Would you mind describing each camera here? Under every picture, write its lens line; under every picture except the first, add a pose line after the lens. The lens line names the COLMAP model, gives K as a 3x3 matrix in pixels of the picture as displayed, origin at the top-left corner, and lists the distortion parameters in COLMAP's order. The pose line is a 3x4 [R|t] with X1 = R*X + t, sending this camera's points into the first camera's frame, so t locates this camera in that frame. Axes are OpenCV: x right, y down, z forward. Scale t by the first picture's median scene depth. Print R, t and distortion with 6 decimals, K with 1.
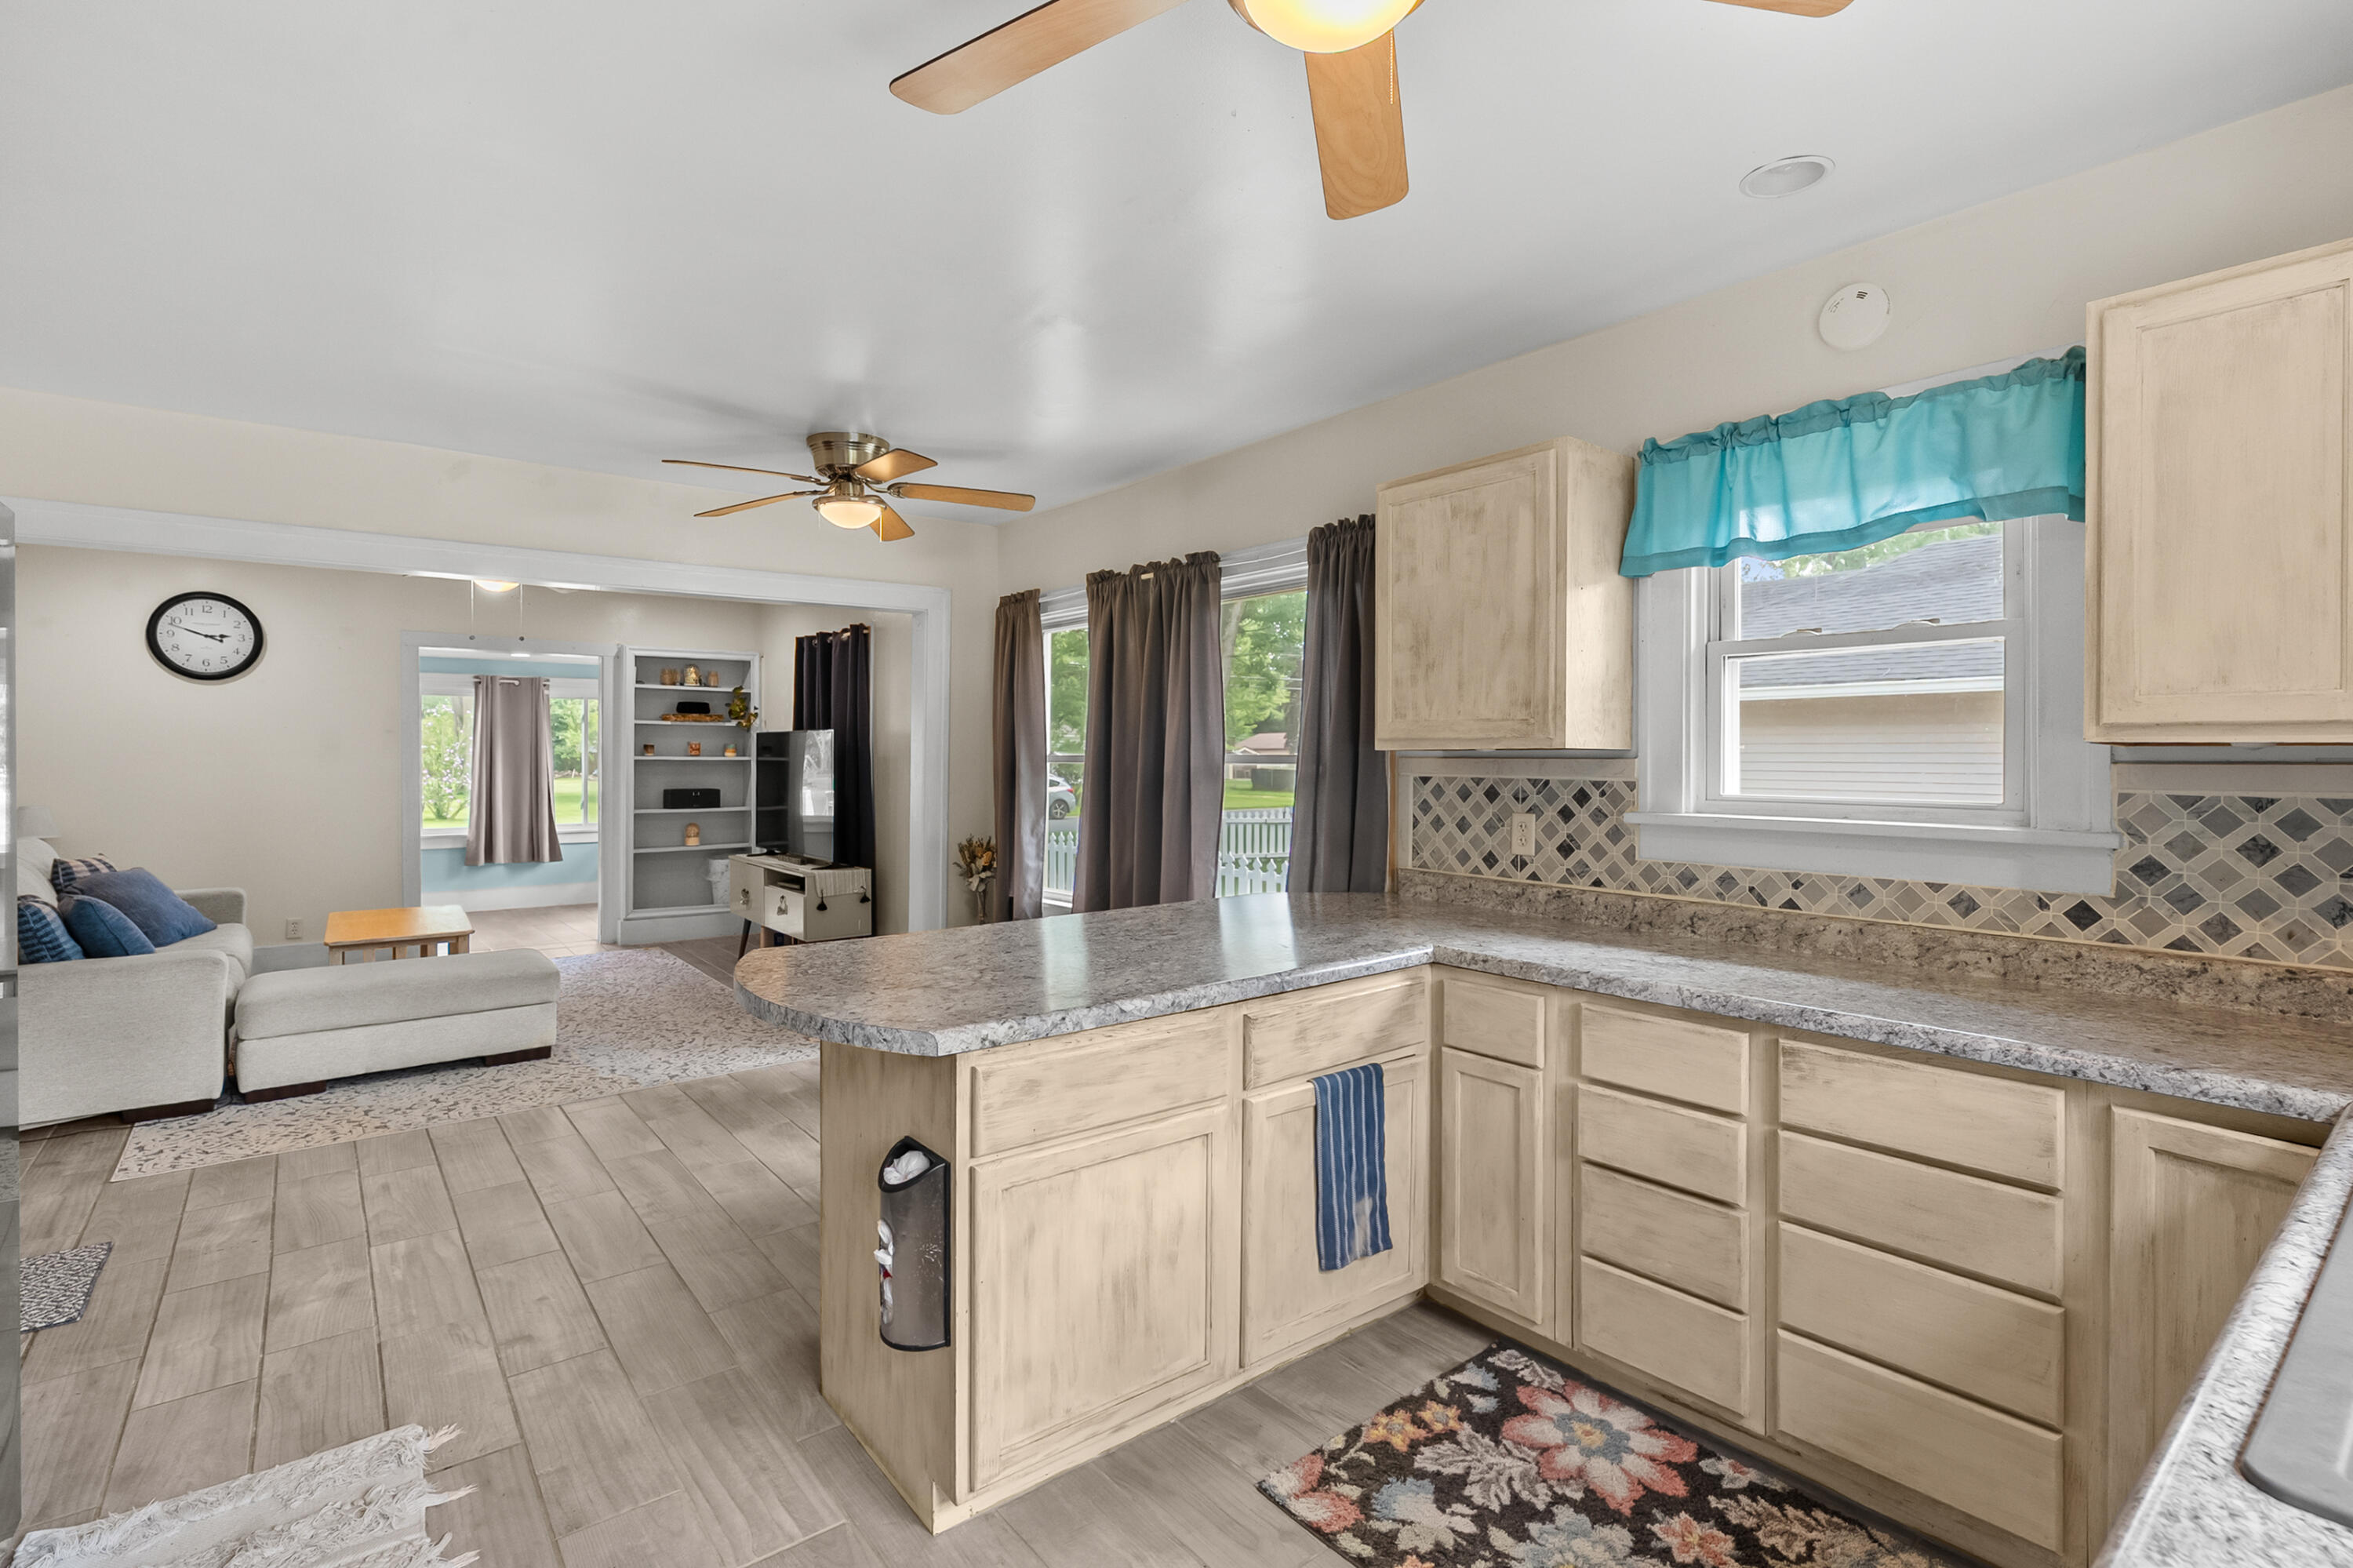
lens RADIAL K [[1073.4, 0, 1157.1], [0, 1073.4, 767.2], [0, 0, 1]] dist [-0.009005, 0.002750]
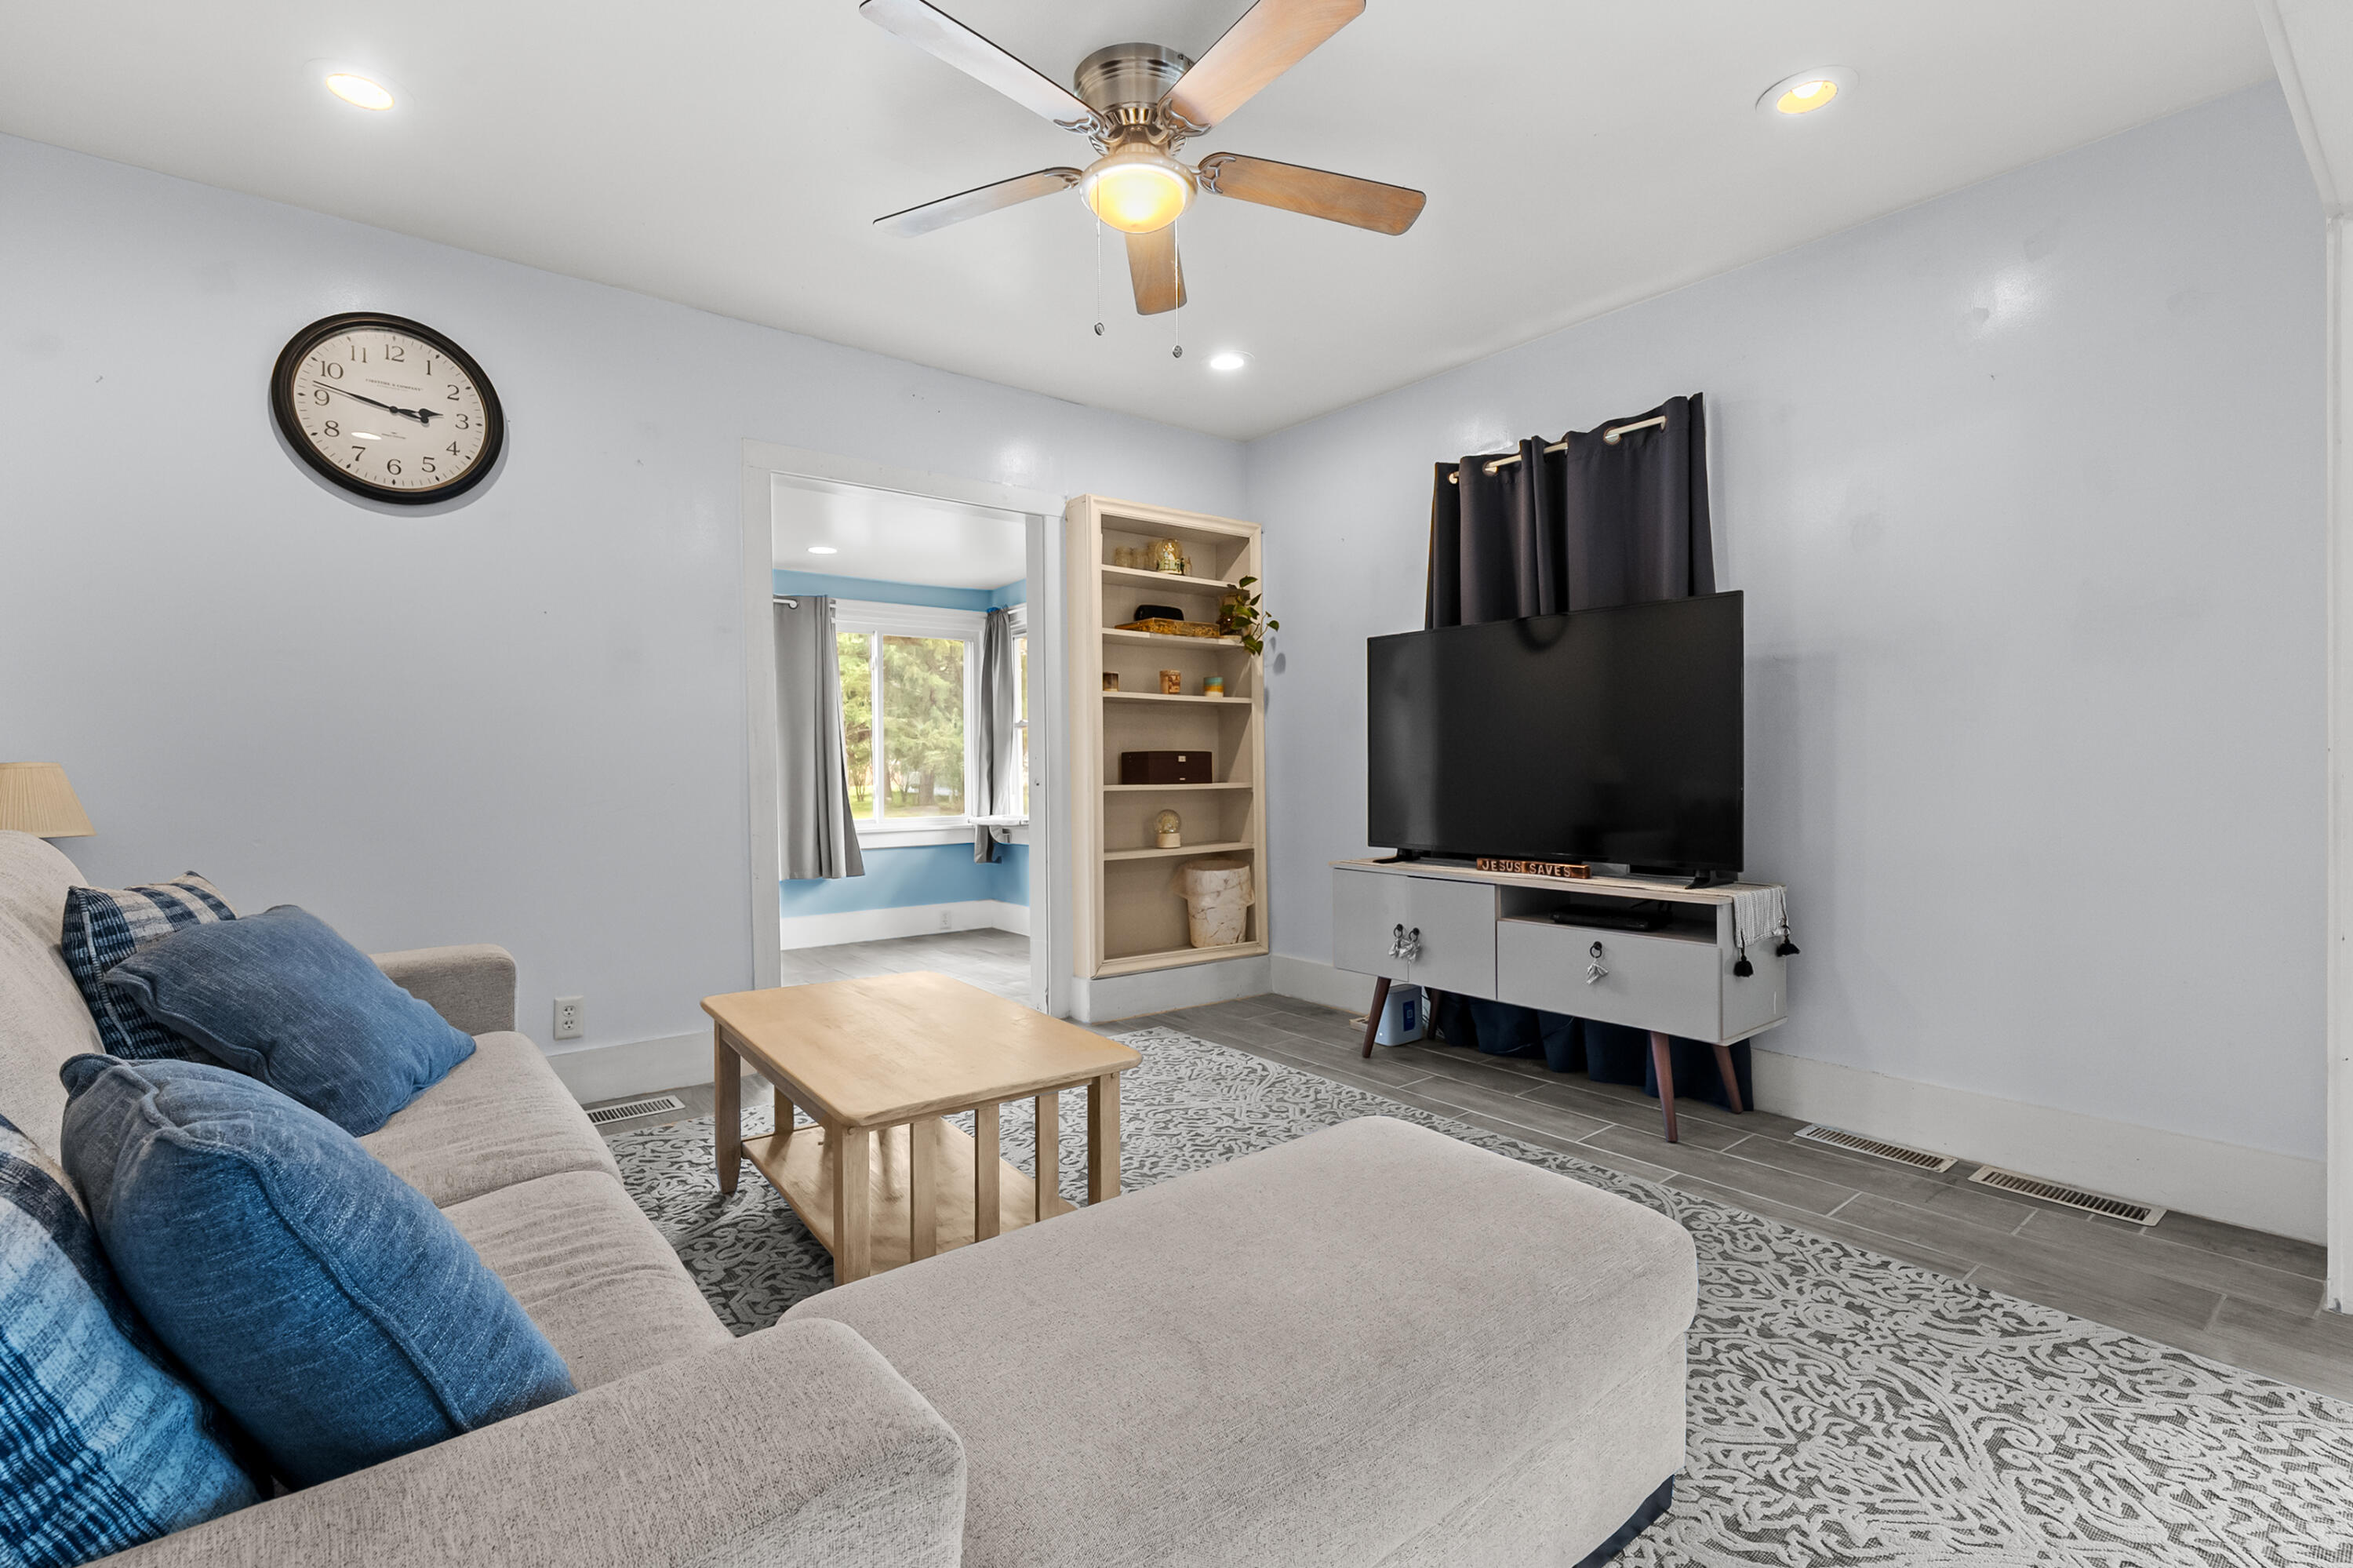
lens RADIAL K [[1073.4, 0, 1189.7], [0, 1073.4, 779.7], [0, 0, 1]] dist [-0.009005, 0.002750]
pose [[0.999910, -0.012629, -0.004530, -0.527792], [0.012648, 0.999911, 0.004154, 0.042500], [0.004477, -0.004211, 0.999981, 0.517560]]
